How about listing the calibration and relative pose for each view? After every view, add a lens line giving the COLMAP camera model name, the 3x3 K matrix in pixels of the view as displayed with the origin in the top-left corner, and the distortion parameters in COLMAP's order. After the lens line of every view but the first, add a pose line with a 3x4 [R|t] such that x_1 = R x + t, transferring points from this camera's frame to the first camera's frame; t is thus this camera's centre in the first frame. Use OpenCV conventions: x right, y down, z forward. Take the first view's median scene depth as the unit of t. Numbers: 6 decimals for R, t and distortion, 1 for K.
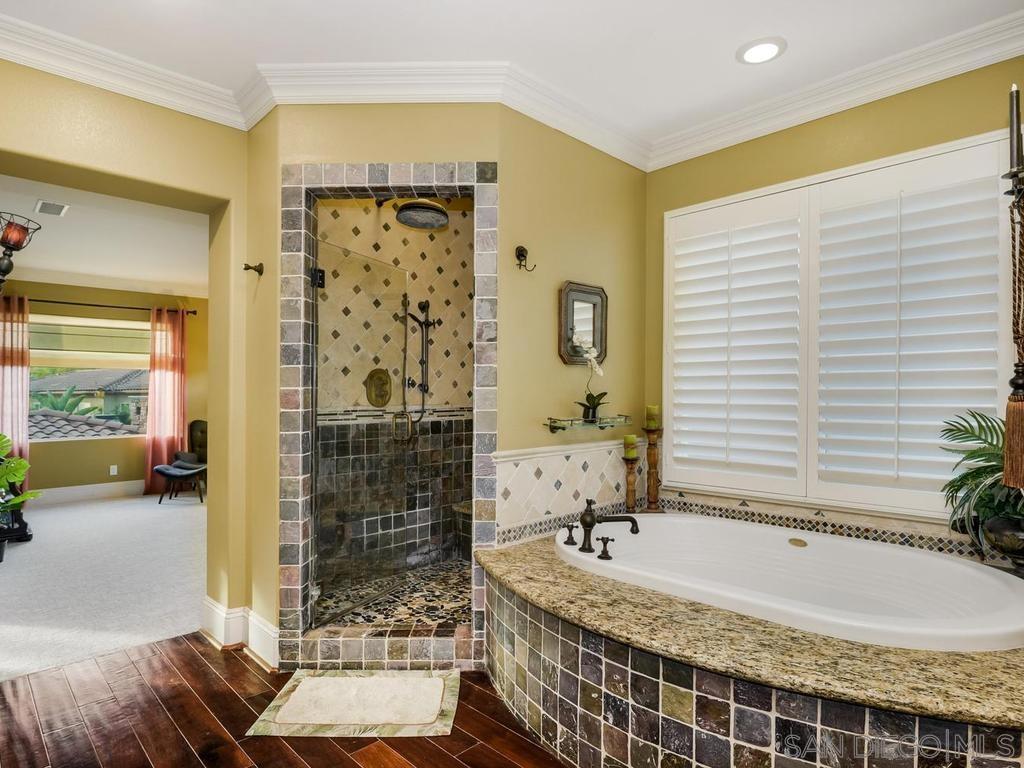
lens RADIAL K [[586.5, 0, 512.0], [0, 586.5, 384.0], [0, 0, 1]] dist [0.000567, -0.013504]
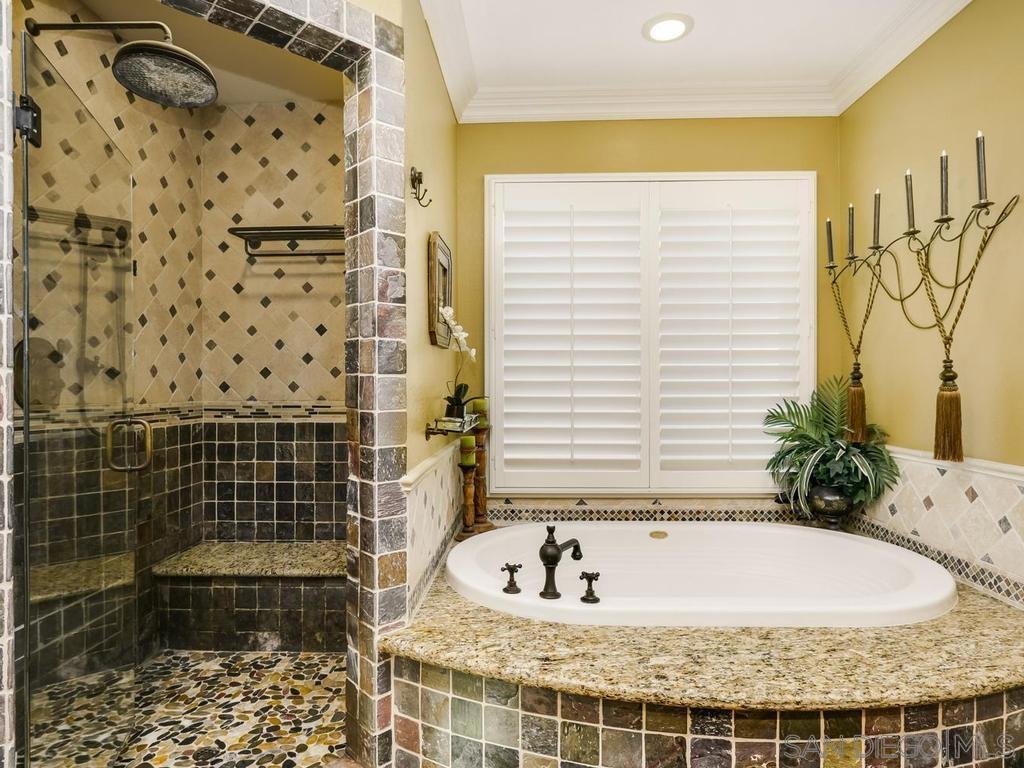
lens RADIAL K [[586.8, 0, 512.7], [0, 586.8, 379.1], [0, 0, 1]] dist [-0.013412, 0.000611]
pose [[0.723849, 0.009101, 0.689899, -0.368474], [-0.010283, 0.999944, -0.002402, 0.010104], [-0.689882, -0.005356, 0.723902, 0.433437]]
